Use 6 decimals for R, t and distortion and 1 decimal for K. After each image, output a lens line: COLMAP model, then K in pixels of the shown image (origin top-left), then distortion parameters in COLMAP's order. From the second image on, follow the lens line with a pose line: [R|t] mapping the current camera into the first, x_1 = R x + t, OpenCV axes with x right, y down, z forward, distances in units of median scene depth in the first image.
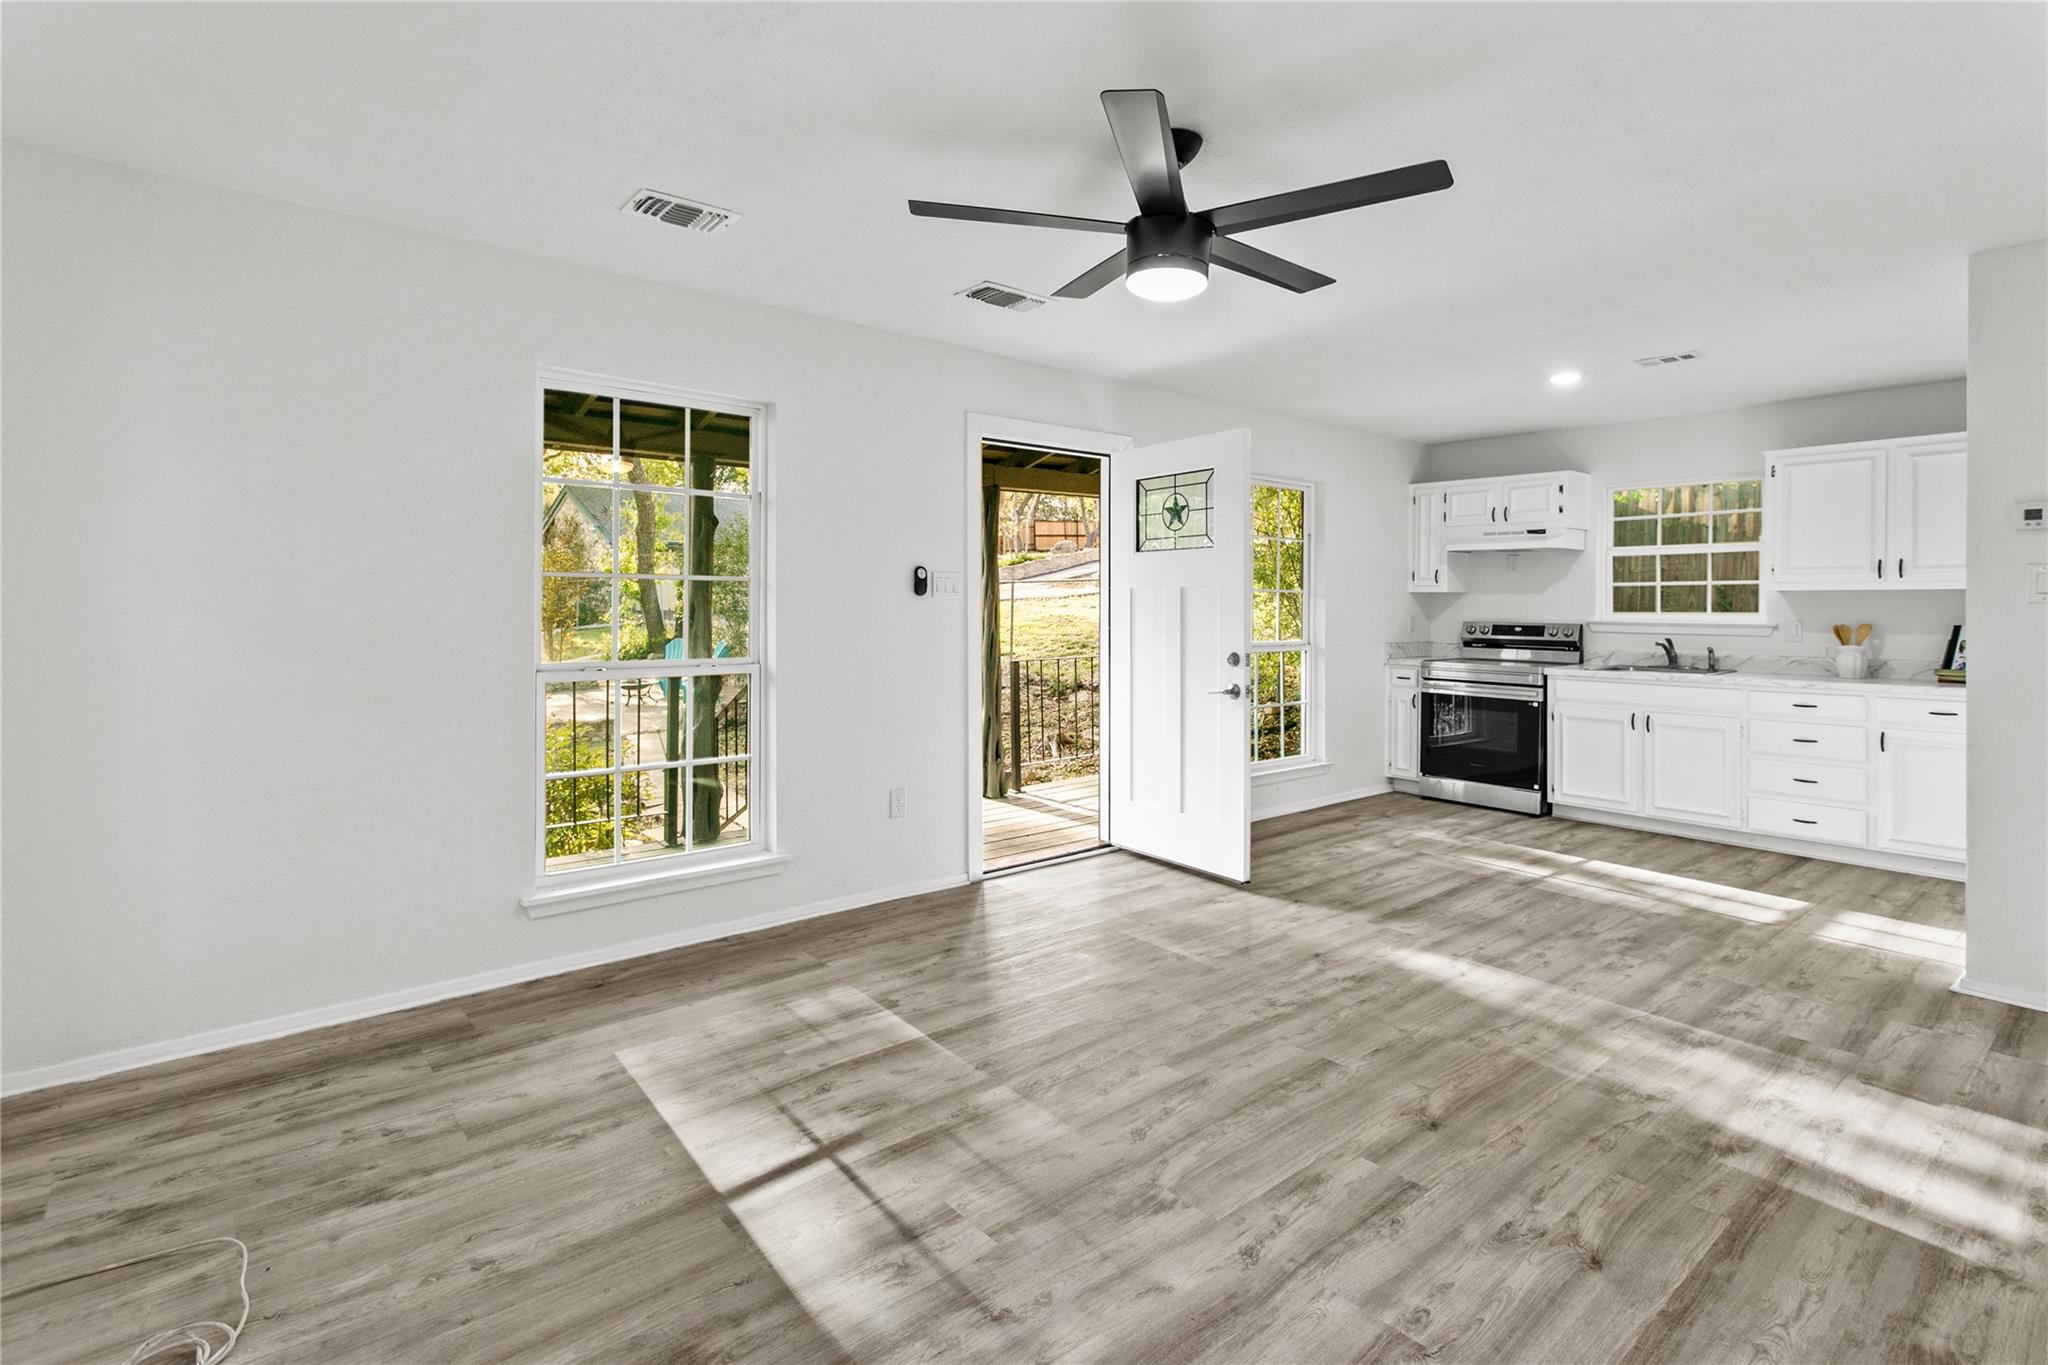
lens RADIAL K [[1020.7, 0, 1000.4], [0, 1020.7, 606.8], [0, 0, 1]] dist [-0.001159, 0.000766]
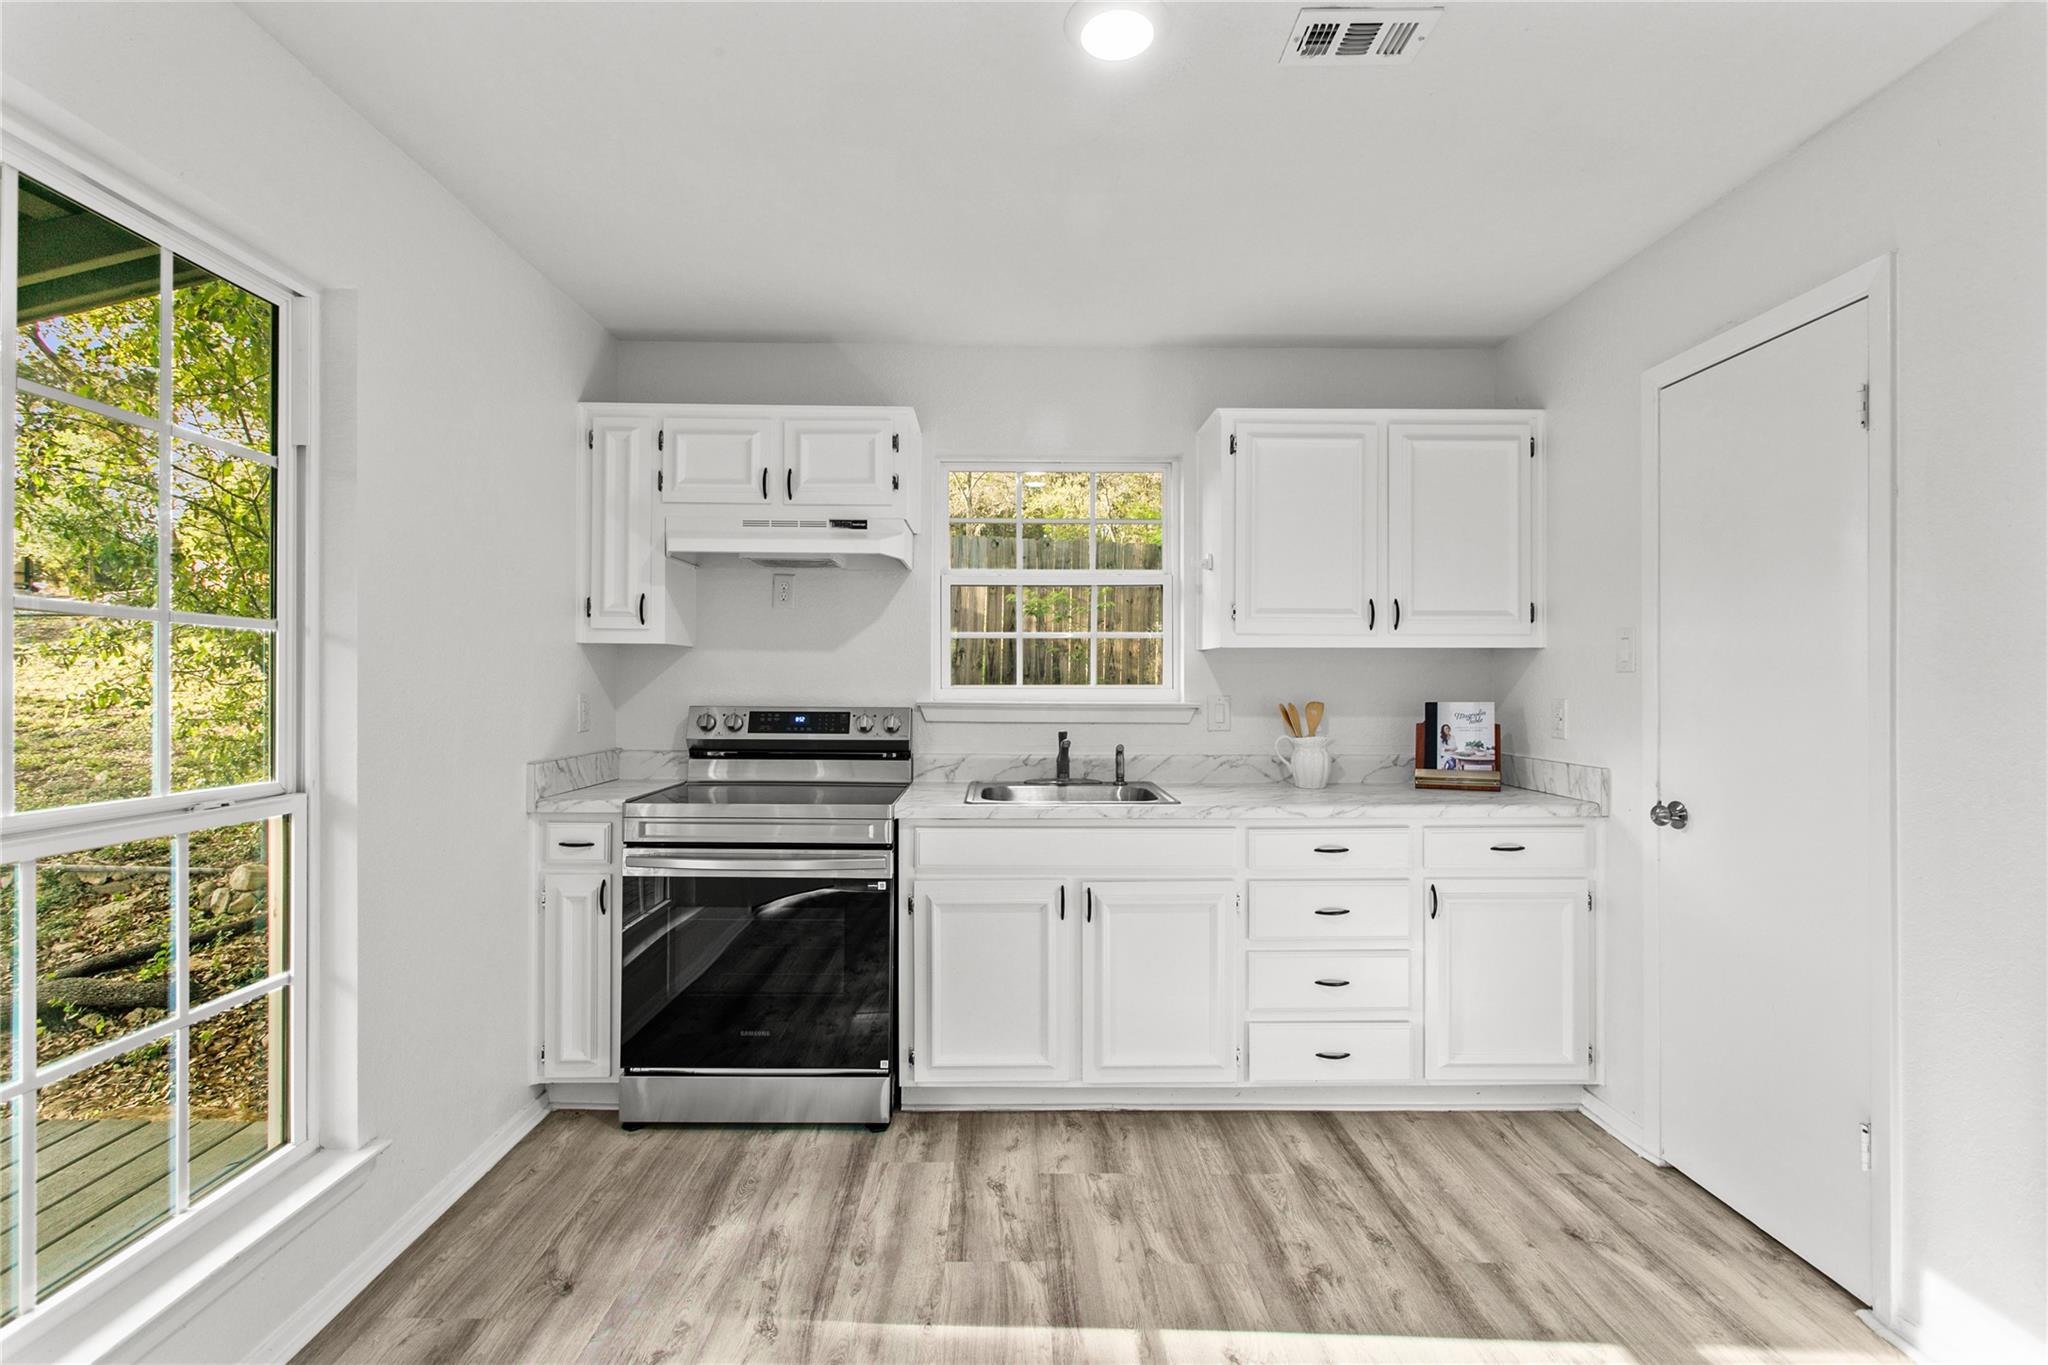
lens RADIAL K [[986.4, 0, 1019.9], [0, 986.4, 675.1], [0, 0, 1]] dist [0.002568, 0.000282]
pose [[0.631891, 0.002033, 0.775055, 0.220855], [0.001238, 0.999993, -0.003632, 0.001823], [-0.775056, 0.003254, 0.631884, 0.678445]]
